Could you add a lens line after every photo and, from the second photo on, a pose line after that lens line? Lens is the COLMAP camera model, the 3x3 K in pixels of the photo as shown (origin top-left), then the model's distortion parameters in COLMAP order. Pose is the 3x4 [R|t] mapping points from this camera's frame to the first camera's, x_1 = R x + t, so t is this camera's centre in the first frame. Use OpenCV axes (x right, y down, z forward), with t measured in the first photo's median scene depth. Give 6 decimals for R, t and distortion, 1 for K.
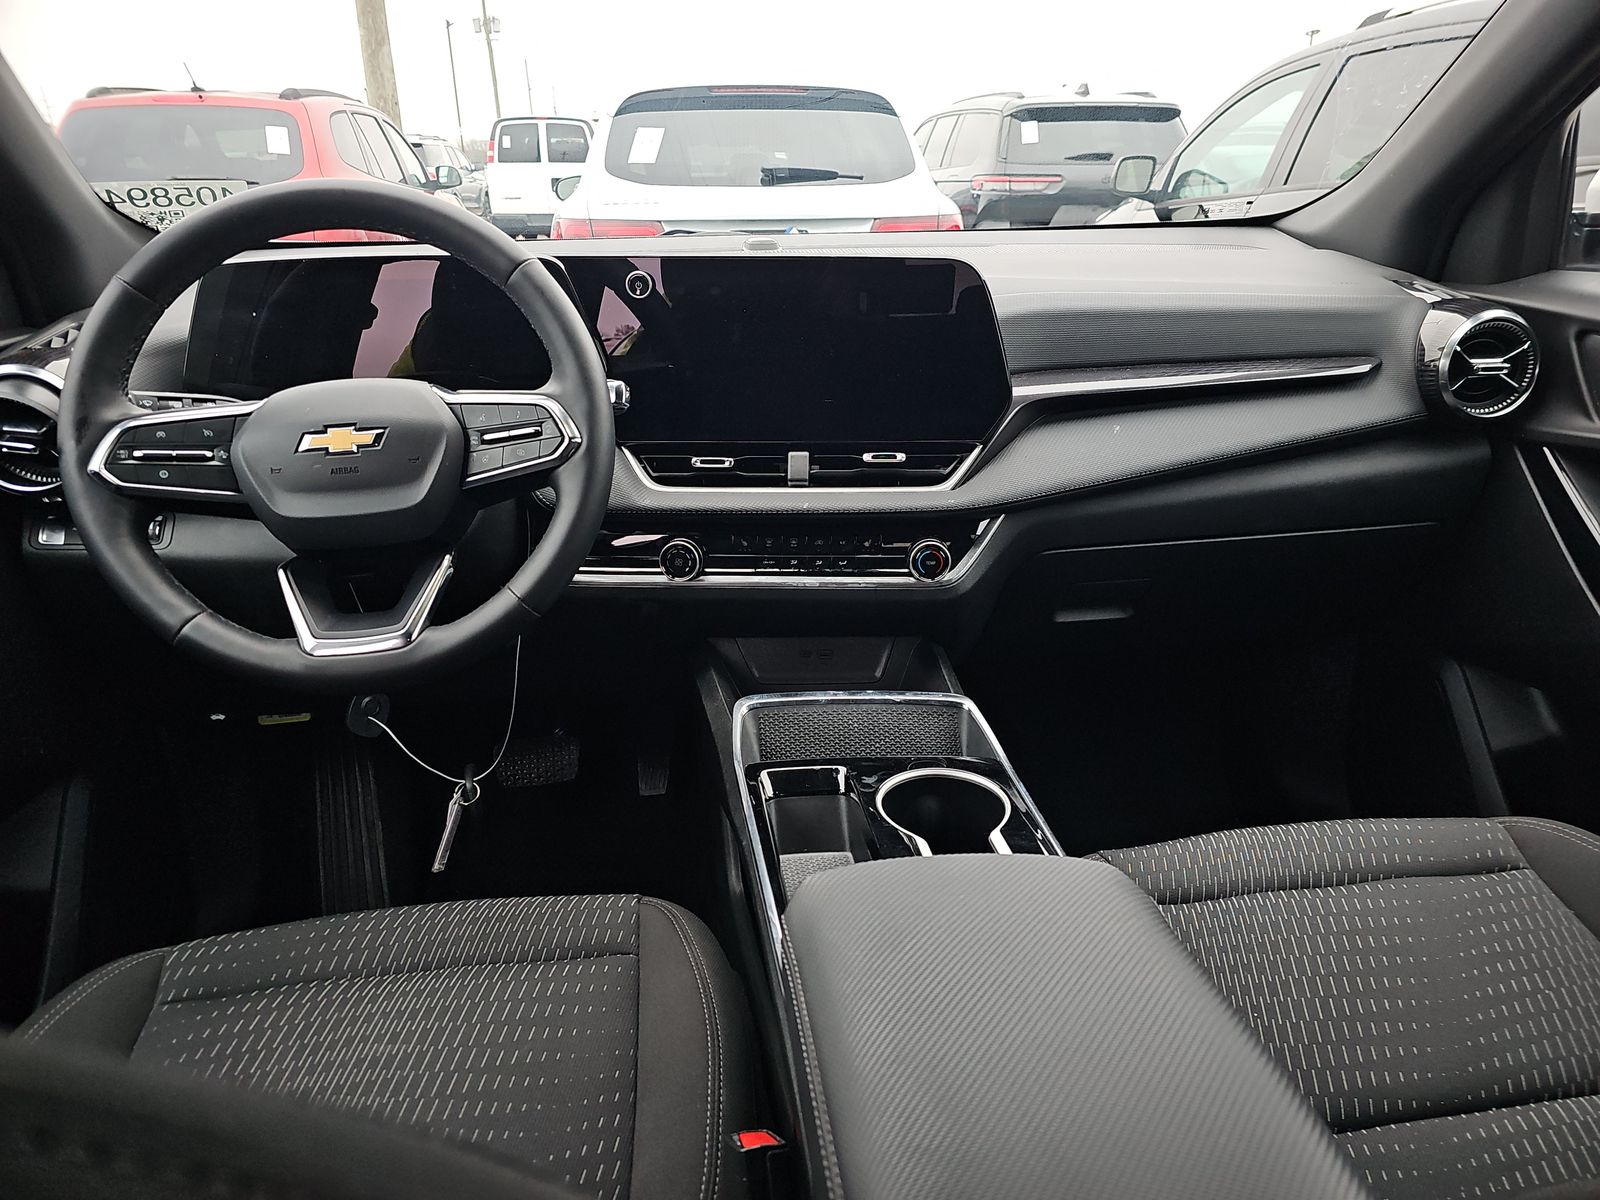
lens RADIAL K [[1049.7, 0, 801.1], [0, 1049.7, 606.7], [0, 0, 1]] dist [0.048268, -0.052971]
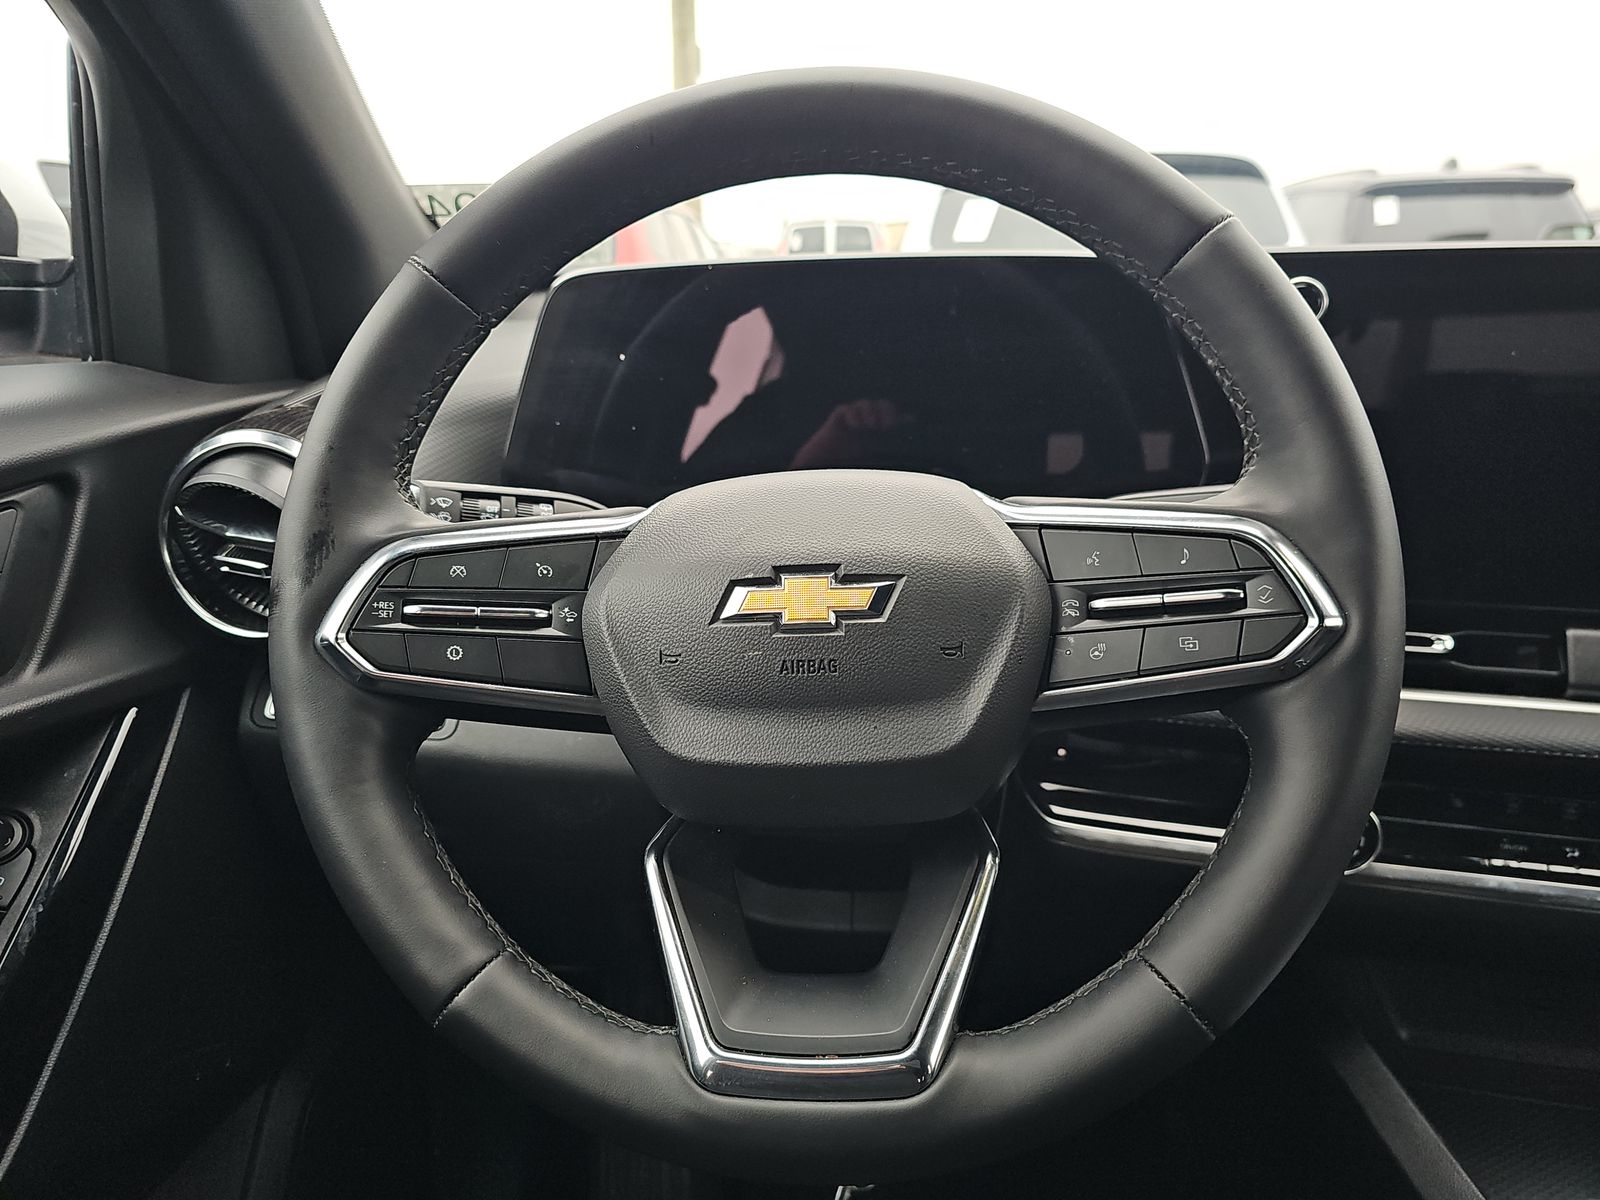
lens RADIAL K [[1078.0, 0, 800.0], [0, 1078.0, 600.0], [0, 0, 1]] dist [0.003592, 0.001406]
pose [[0.971153, 0.055876, -0.231820, -0.323593], [-0.077608, 0.993294, -0.085702, -0.115171], [0.225477, 0.101221, 0.968976, 0.537071]]
